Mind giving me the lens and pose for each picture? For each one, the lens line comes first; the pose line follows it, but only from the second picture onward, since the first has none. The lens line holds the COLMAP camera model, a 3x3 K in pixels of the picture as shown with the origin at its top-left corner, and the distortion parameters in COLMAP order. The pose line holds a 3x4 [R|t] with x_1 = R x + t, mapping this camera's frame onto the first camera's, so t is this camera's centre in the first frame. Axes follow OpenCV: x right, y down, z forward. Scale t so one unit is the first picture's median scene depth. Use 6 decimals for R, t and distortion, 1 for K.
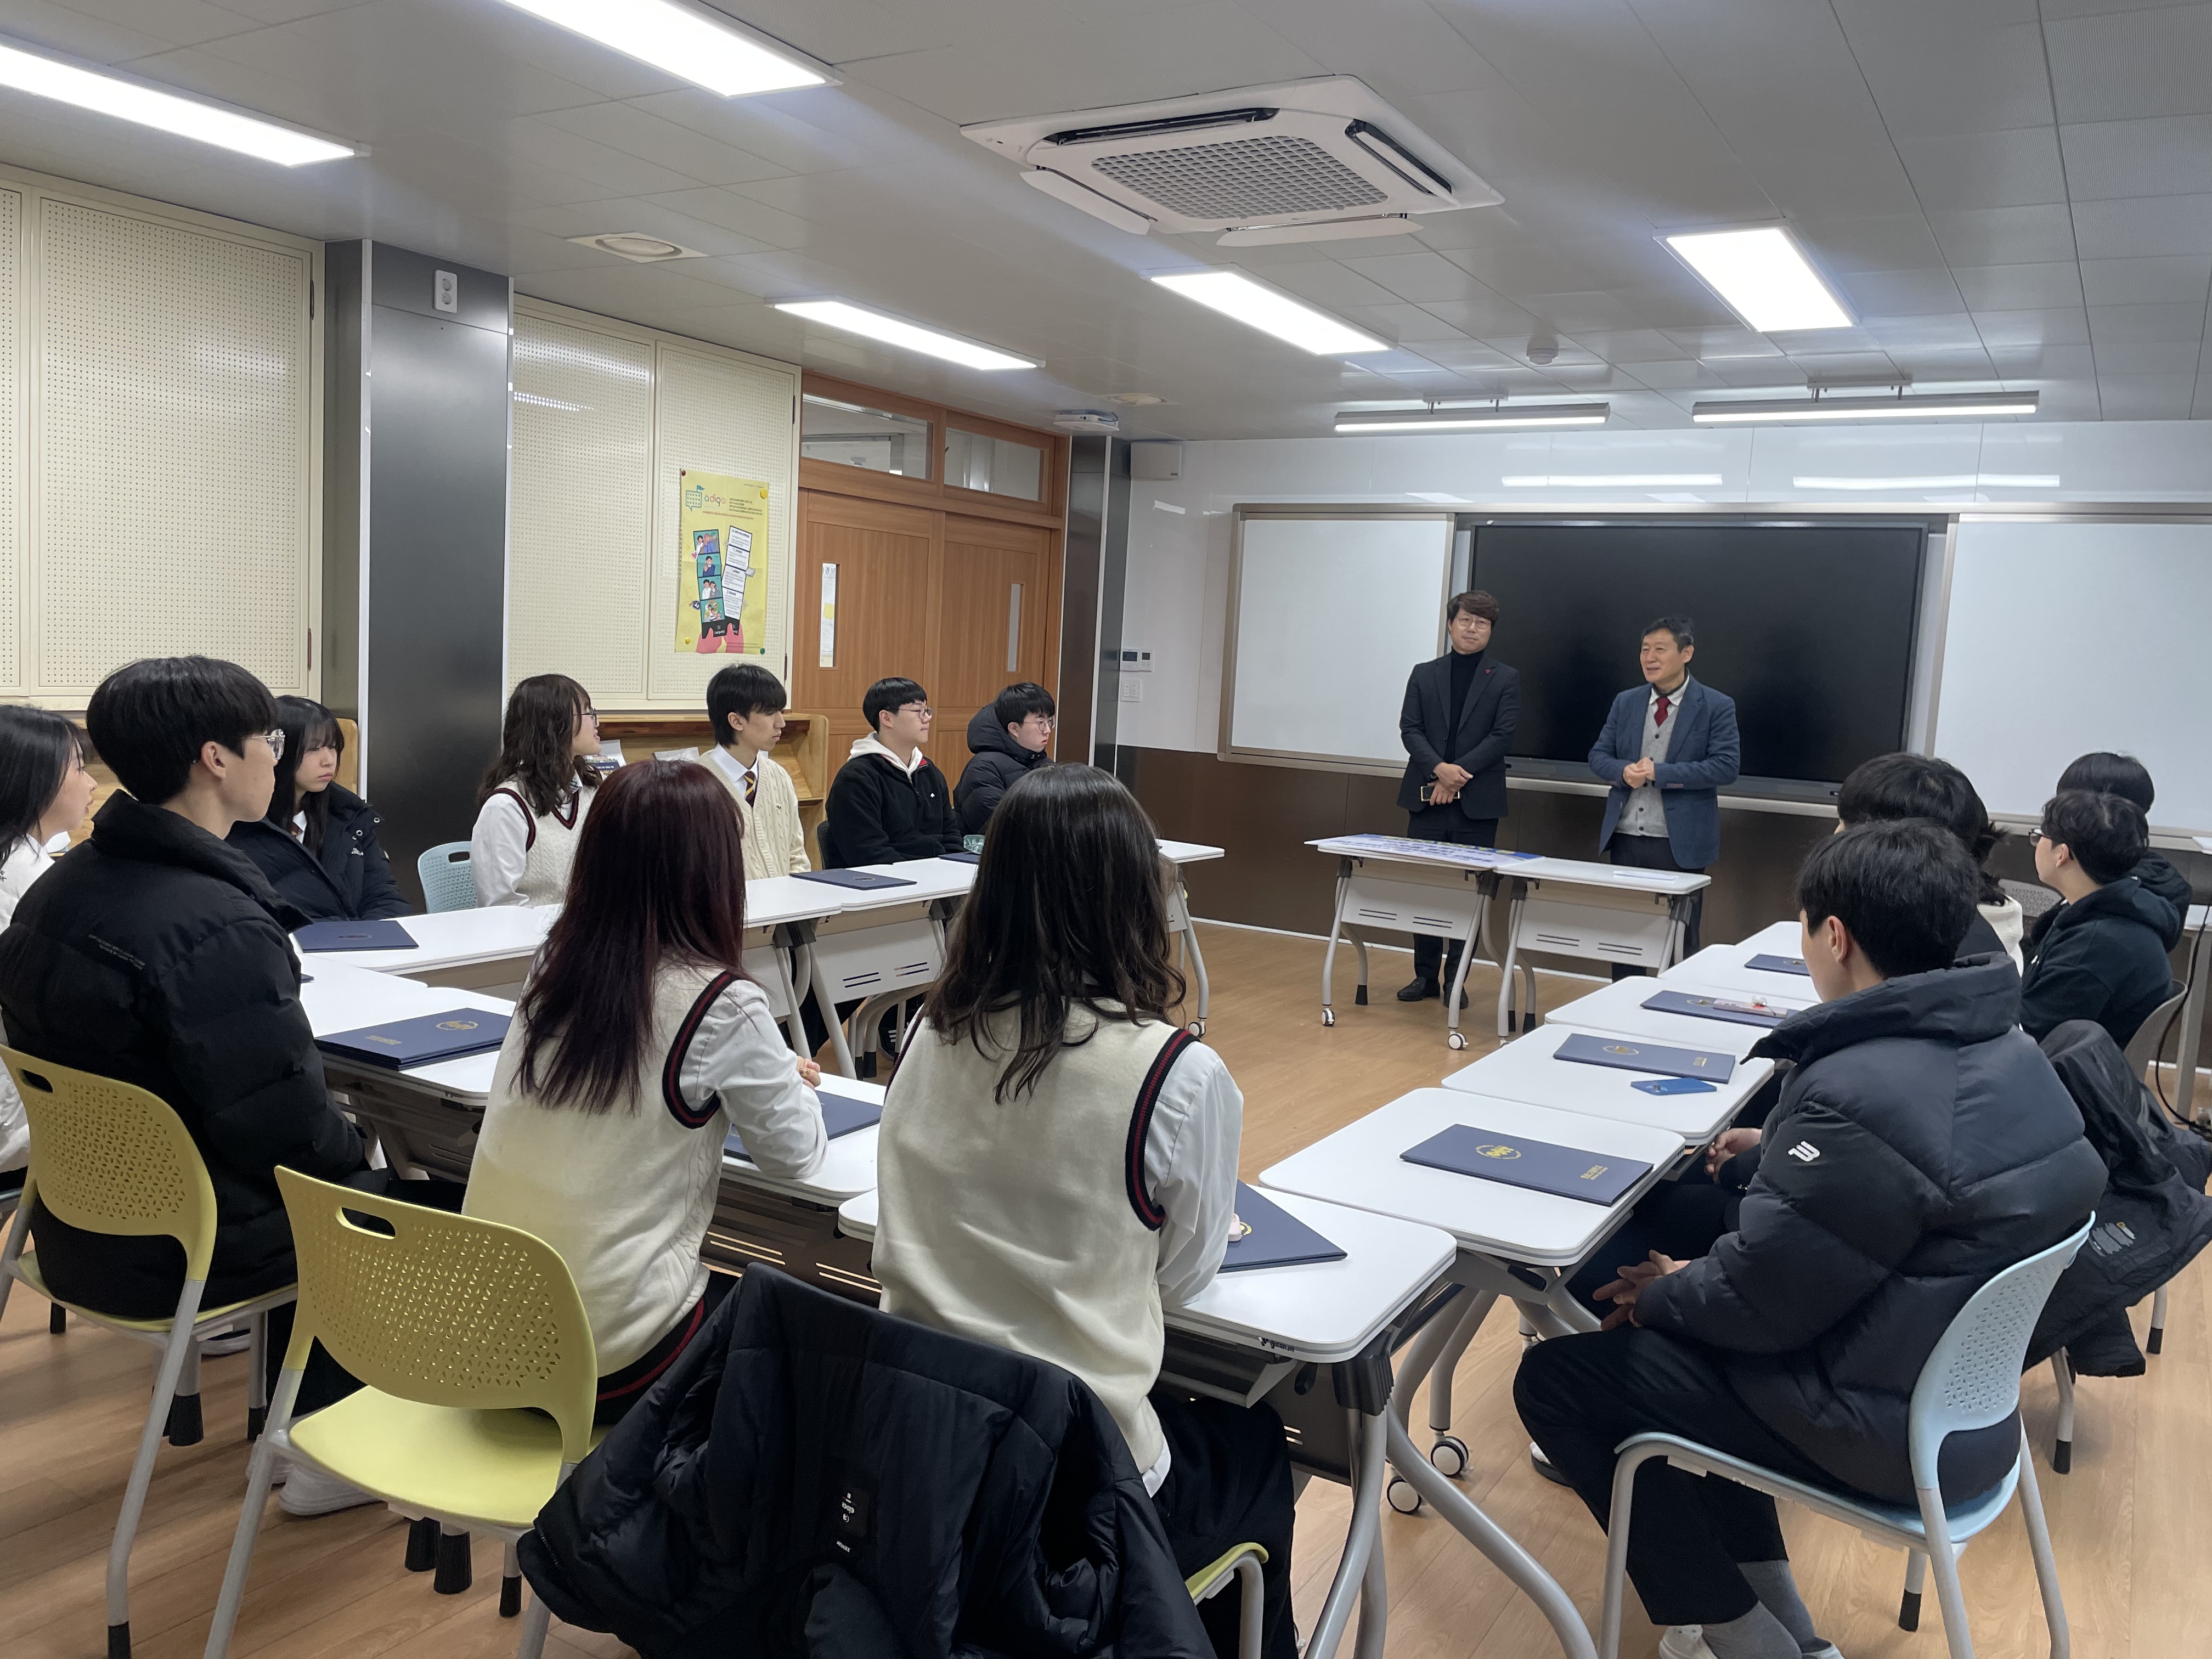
lens RADIAL K [[1701.4, 0, 1108.6], [0, 1701.4, 830.6], [0, 0, 1]] dist [0.010709, -0.004897]
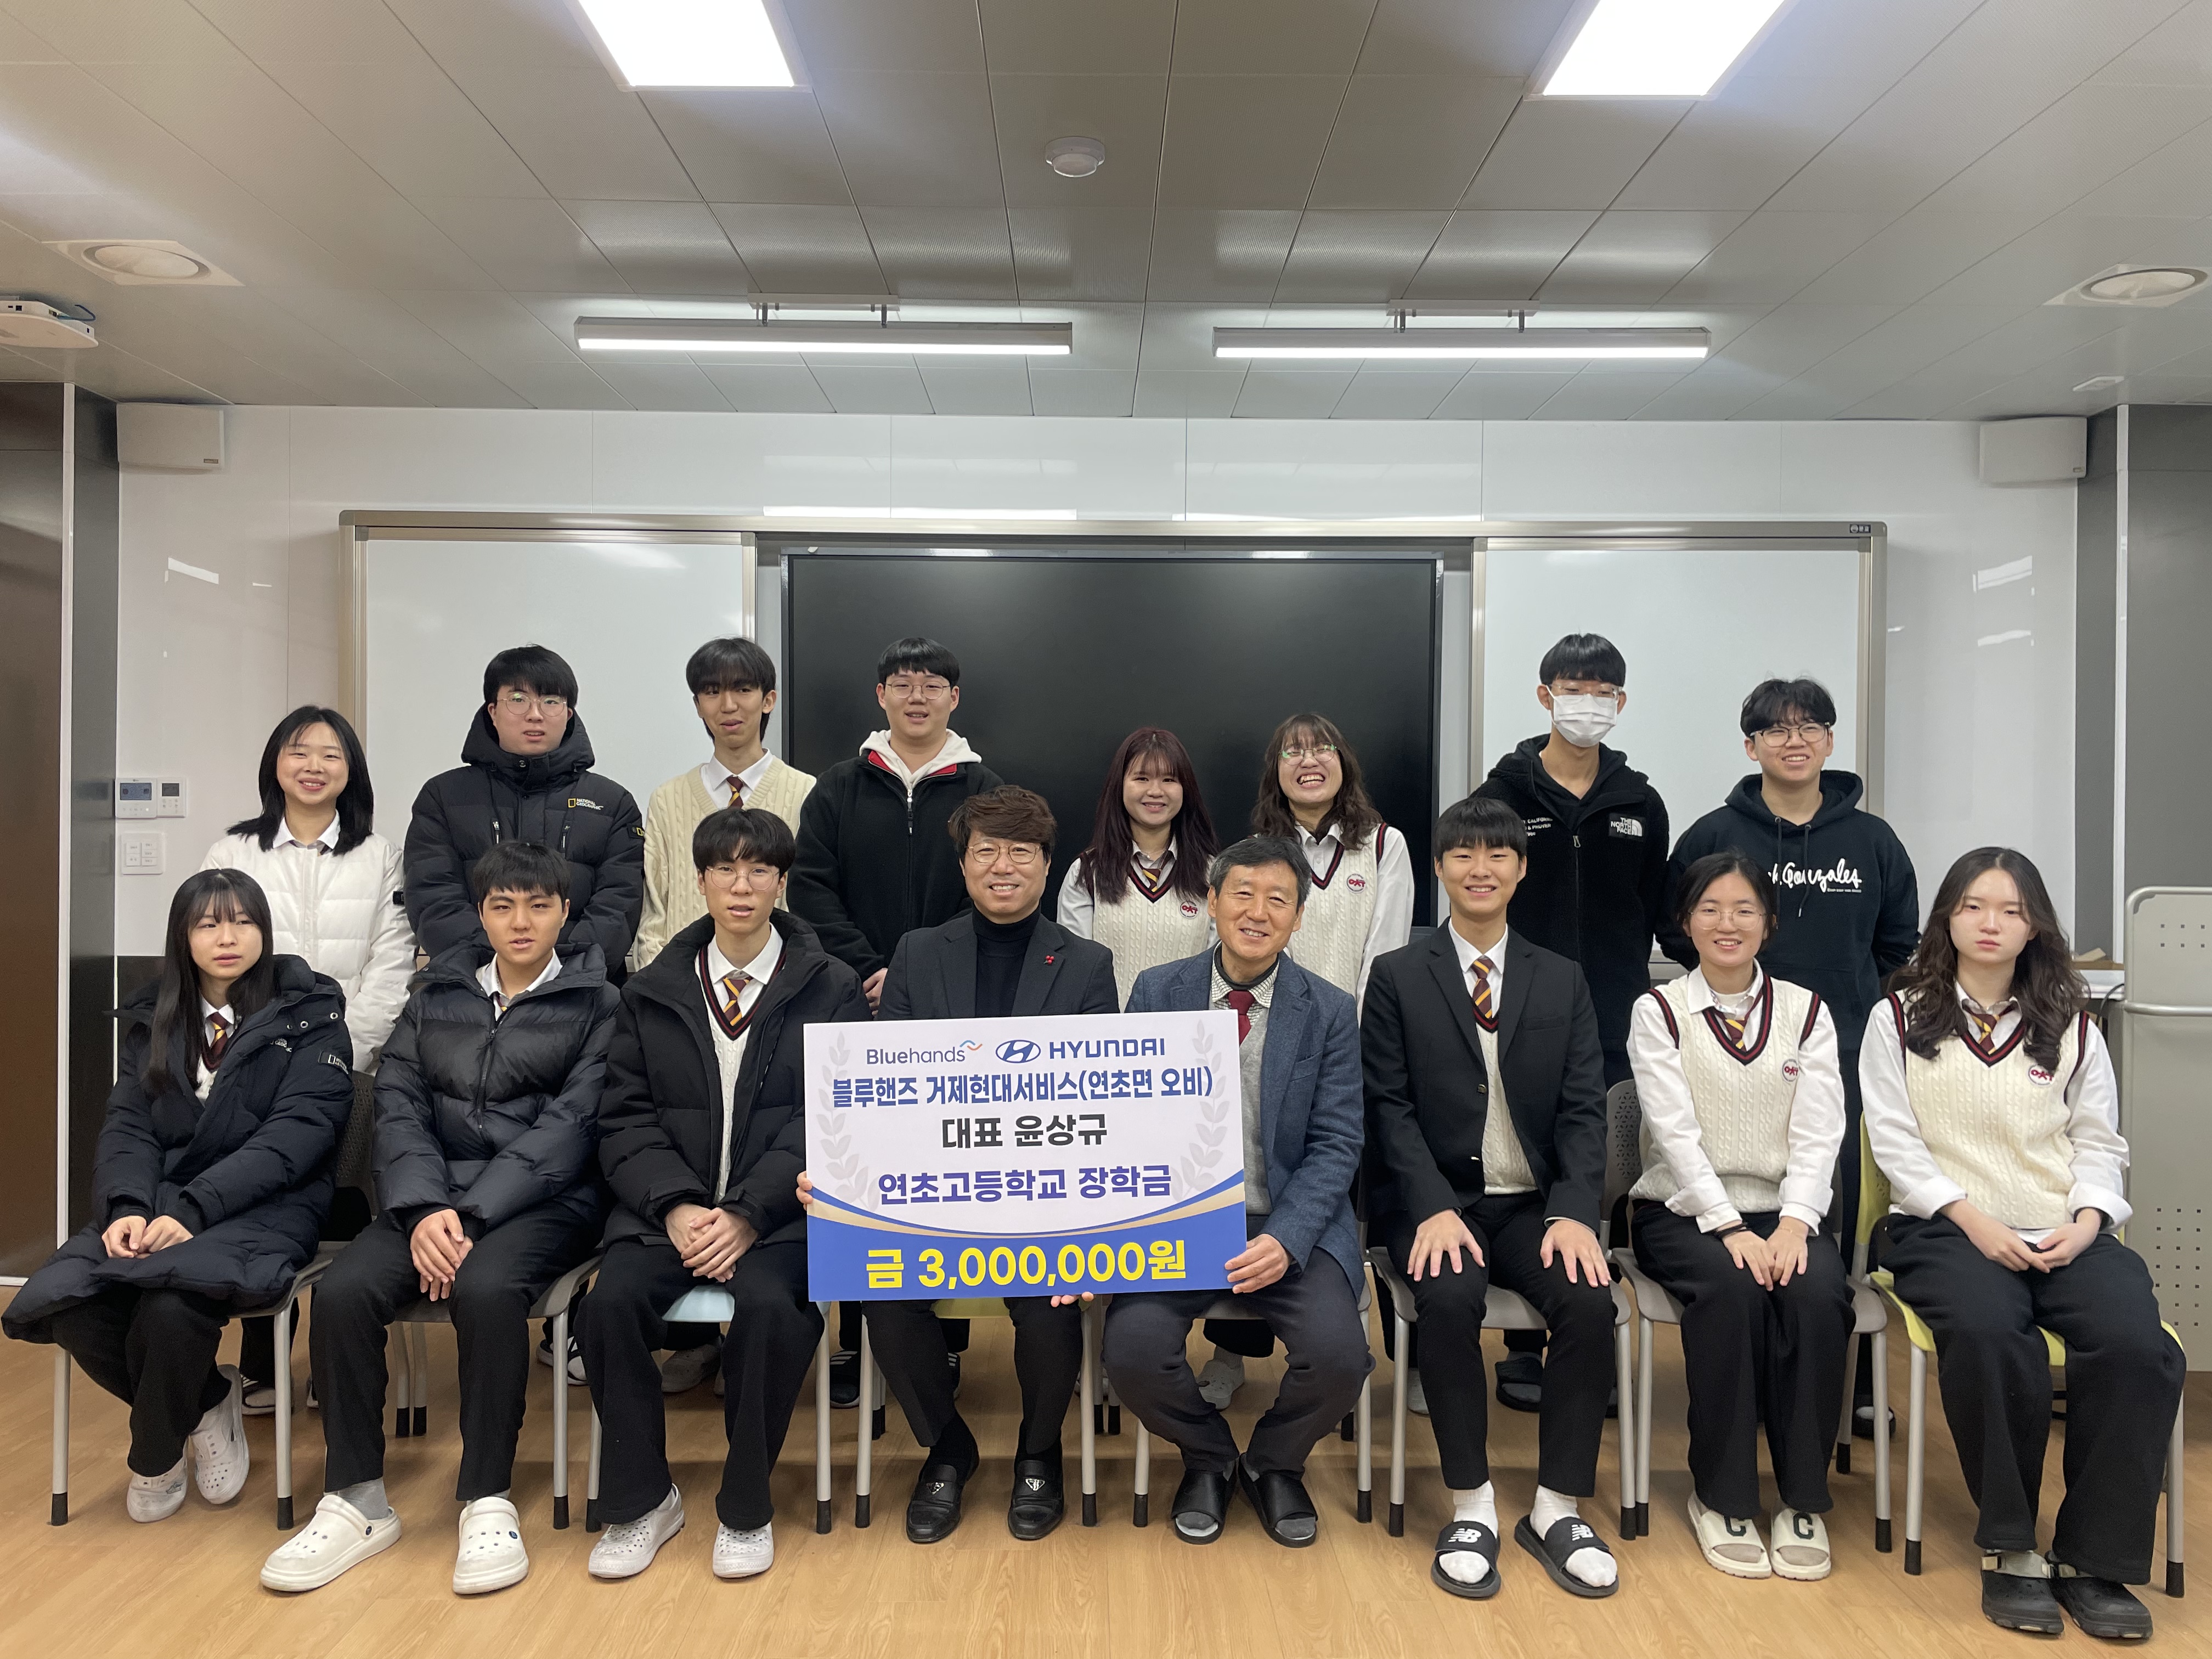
lens RADIAL K [[1701.4, 0, 1108.2], [0, 1701.4, 830.1], [0, 0, 1]] dist [0.010709, -0.004897]
pose [[0.841314, -0.049320, 0.538292, -0.021314], [0.096069, 0.993618, -0.059112, -0.030133], [-0.531941, 0.101444, 0.840683, 0.404051]]
